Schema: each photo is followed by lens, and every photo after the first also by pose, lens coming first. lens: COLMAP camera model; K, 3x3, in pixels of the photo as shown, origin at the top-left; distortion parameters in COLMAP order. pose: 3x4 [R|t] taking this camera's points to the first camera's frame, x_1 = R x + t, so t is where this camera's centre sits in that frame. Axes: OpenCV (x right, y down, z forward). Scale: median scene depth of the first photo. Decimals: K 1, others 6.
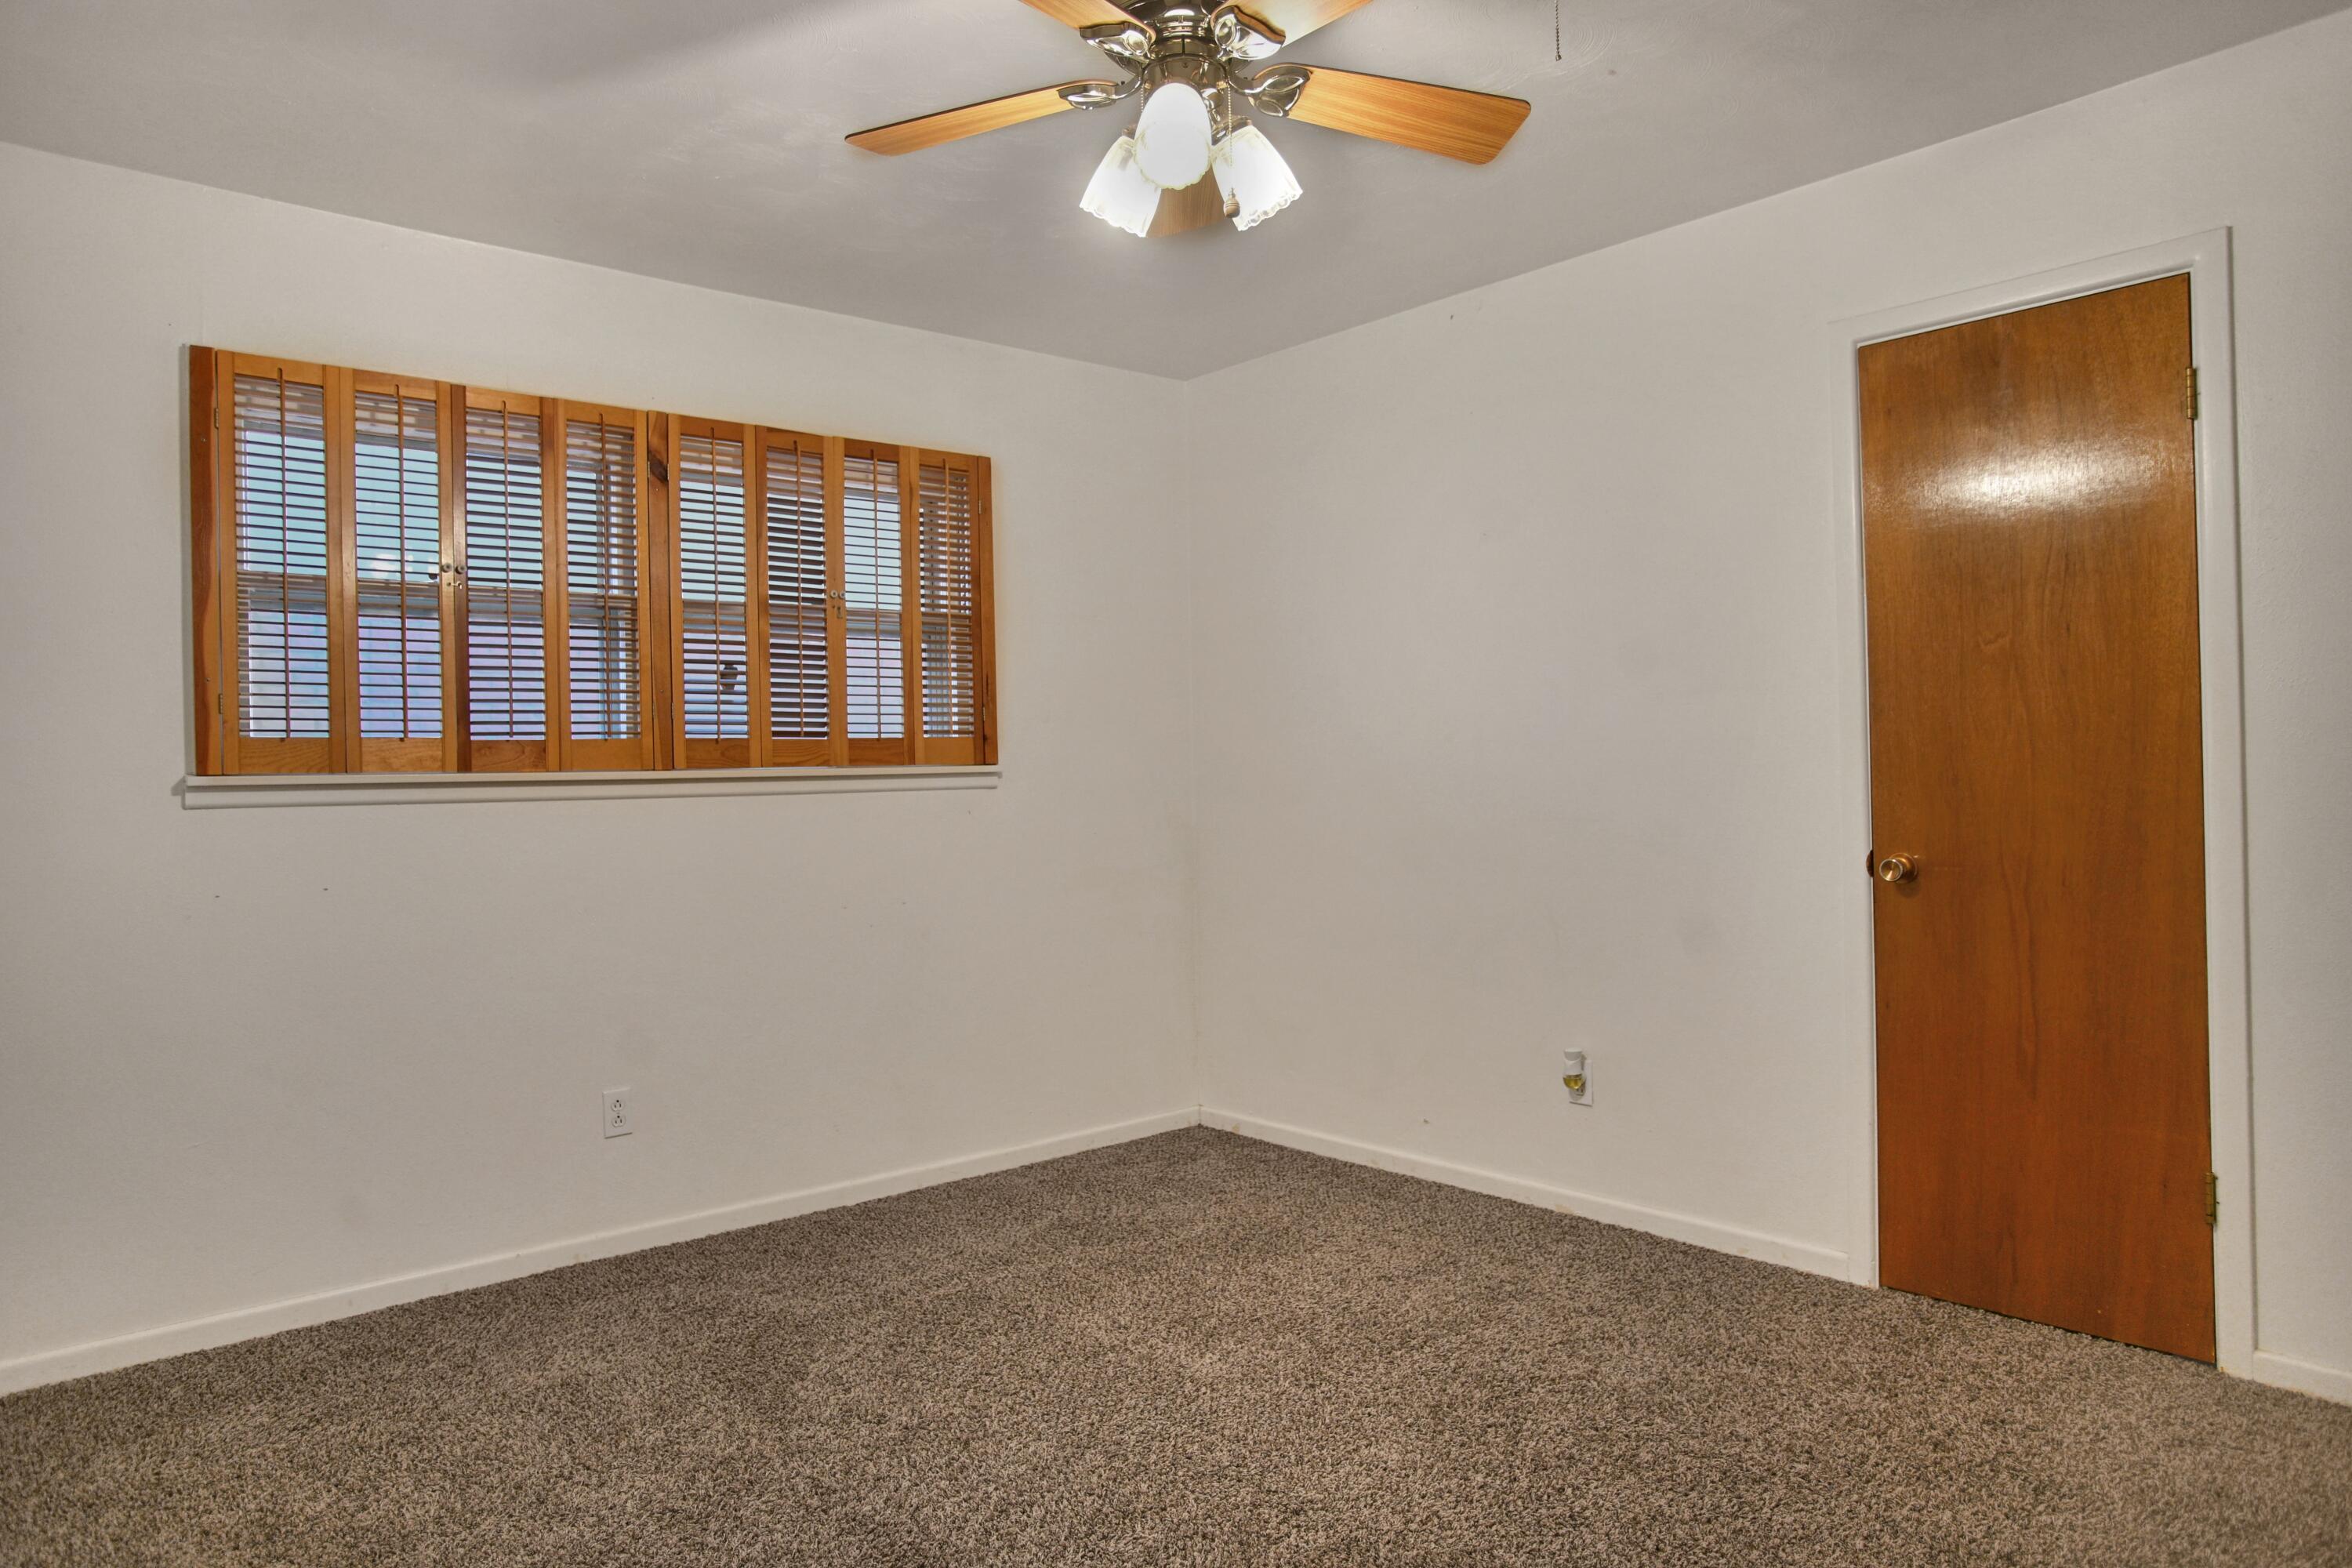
lens RADIAL K [[1472.5, 0, 1179.8], [0, 1472.5, 768.6], [0, 0, 1]] dist [-0.069841, 0.045490]
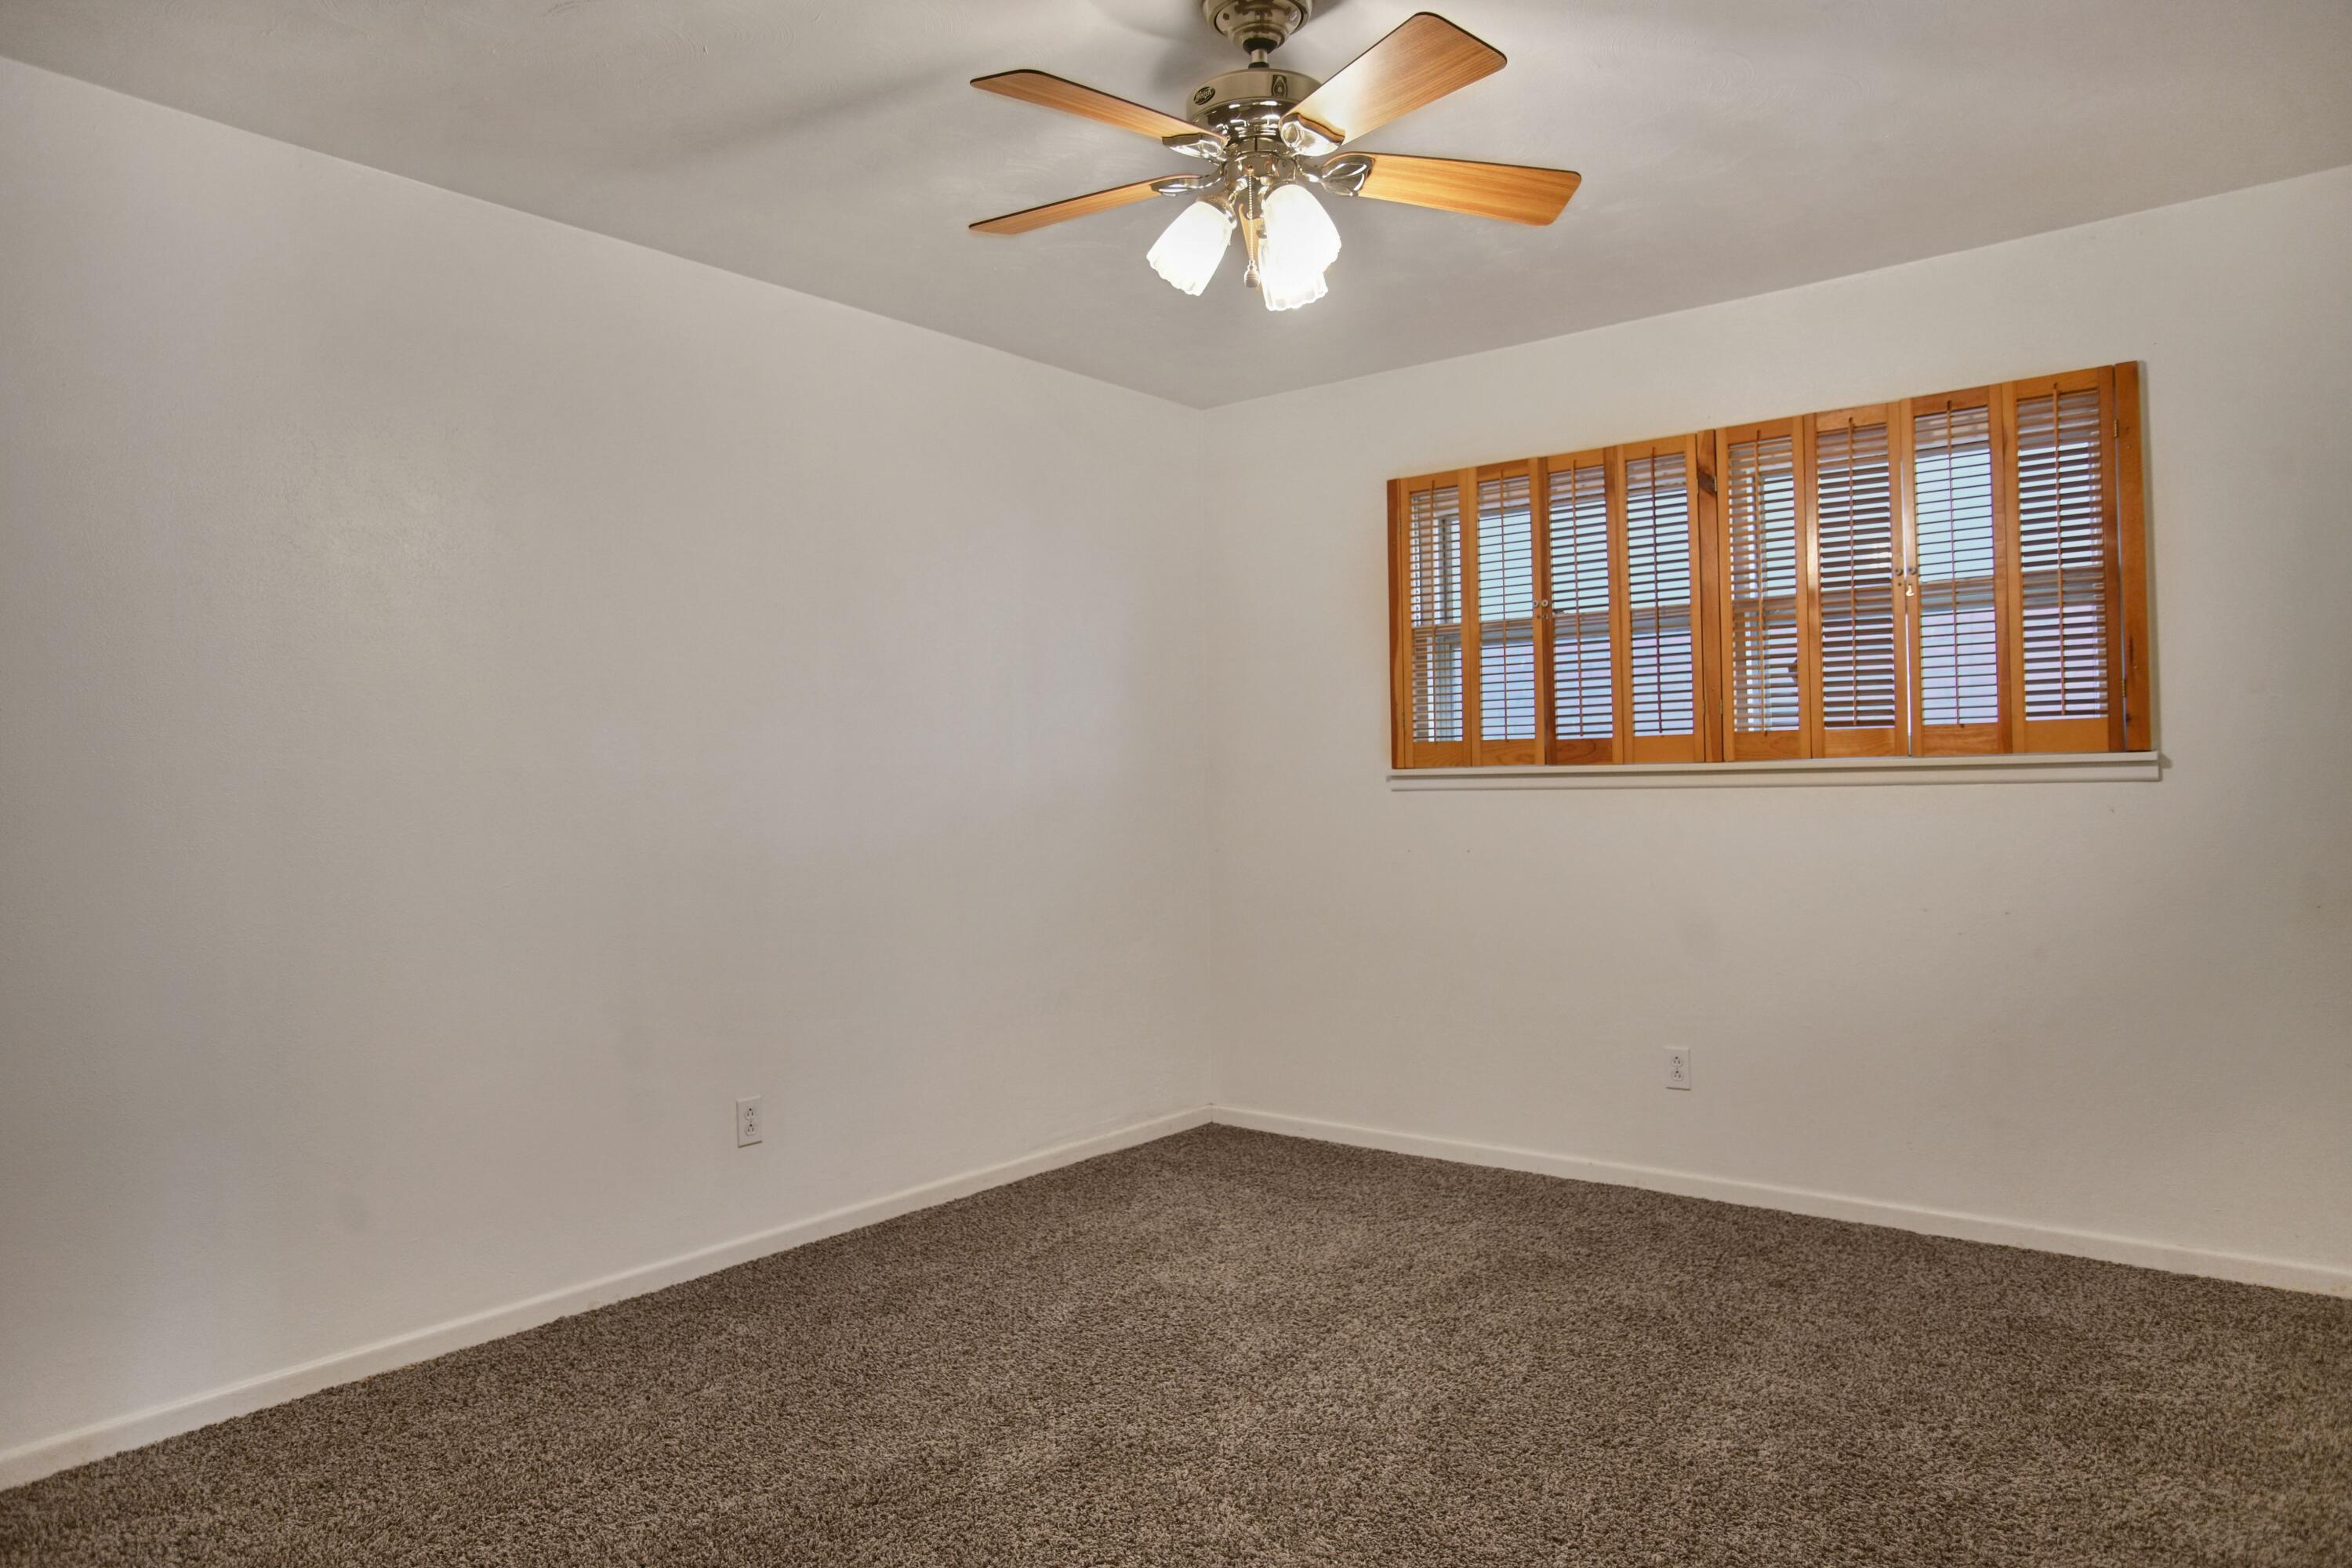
lens RADIAL K [[1250.8, 0, 1175.1], [0, 1250.8, 772.5], [0, 0, 1]] dist [-0.003435, -0.000547]
pose [[0.275442, 0.005873, -0.961300, 0.437607], [0.014950, 0.999834, 0.010392, -0.007033], [0.961202, -0.017234, 0.275308, 0.372350]]
